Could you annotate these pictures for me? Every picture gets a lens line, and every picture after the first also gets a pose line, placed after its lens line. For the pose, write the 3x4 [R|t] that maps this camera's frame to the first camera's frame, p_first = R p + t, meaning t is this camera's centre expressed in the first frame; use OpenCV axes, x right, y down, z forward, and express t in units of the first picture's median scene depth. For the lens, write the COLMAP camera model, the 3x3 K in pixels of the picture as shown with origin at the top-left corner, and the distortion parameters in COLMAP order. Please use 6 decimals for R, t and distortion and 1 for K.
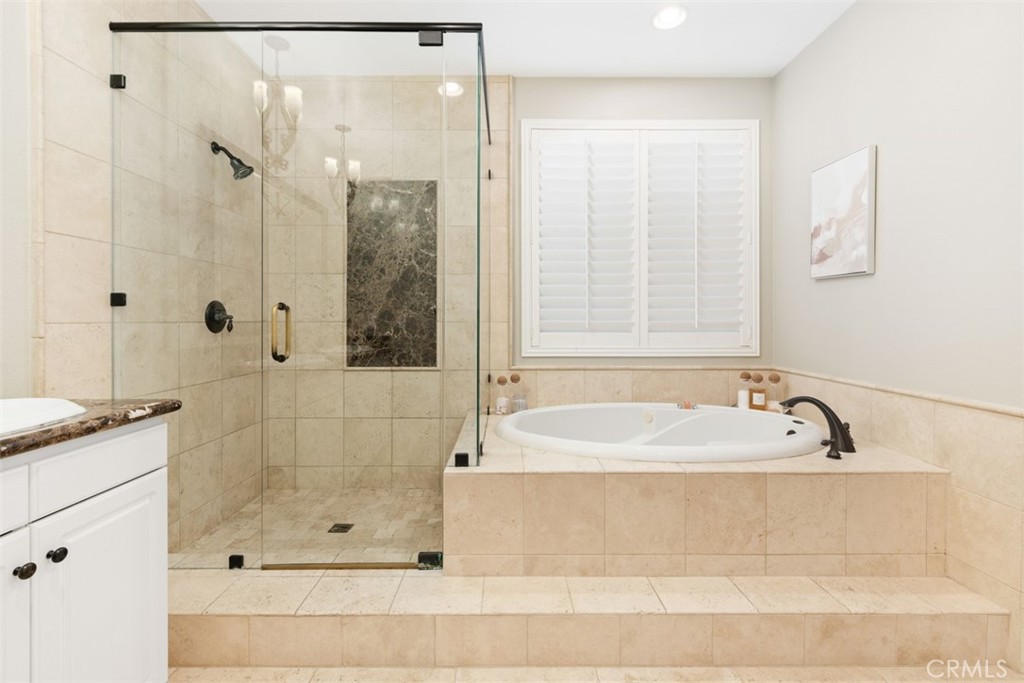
lens RADIAL K [[450.0, 0, 507.1], [0, 450.0, 321.2], [0, 0, 1]] dist [0.007786, -0.003625]
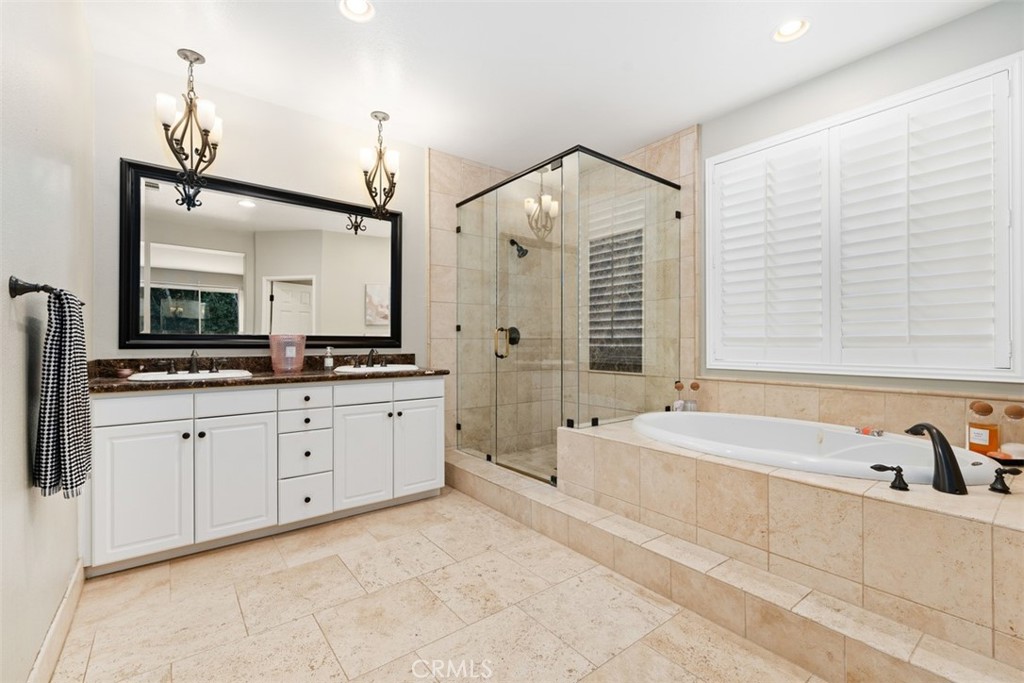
lens RADIAL K [[450.0, 0, 512.1], [0, 450.0, 341.4], [0, 0, 1]] dist [0.007786, -0.003625]
pose [[0.605890, -0.002846, -0.795544, 1.052302], [-0.000351, 0.999993, -0.003845, 0.025685], [0.795549, 0.002609, 0.605884, -0.125864]]
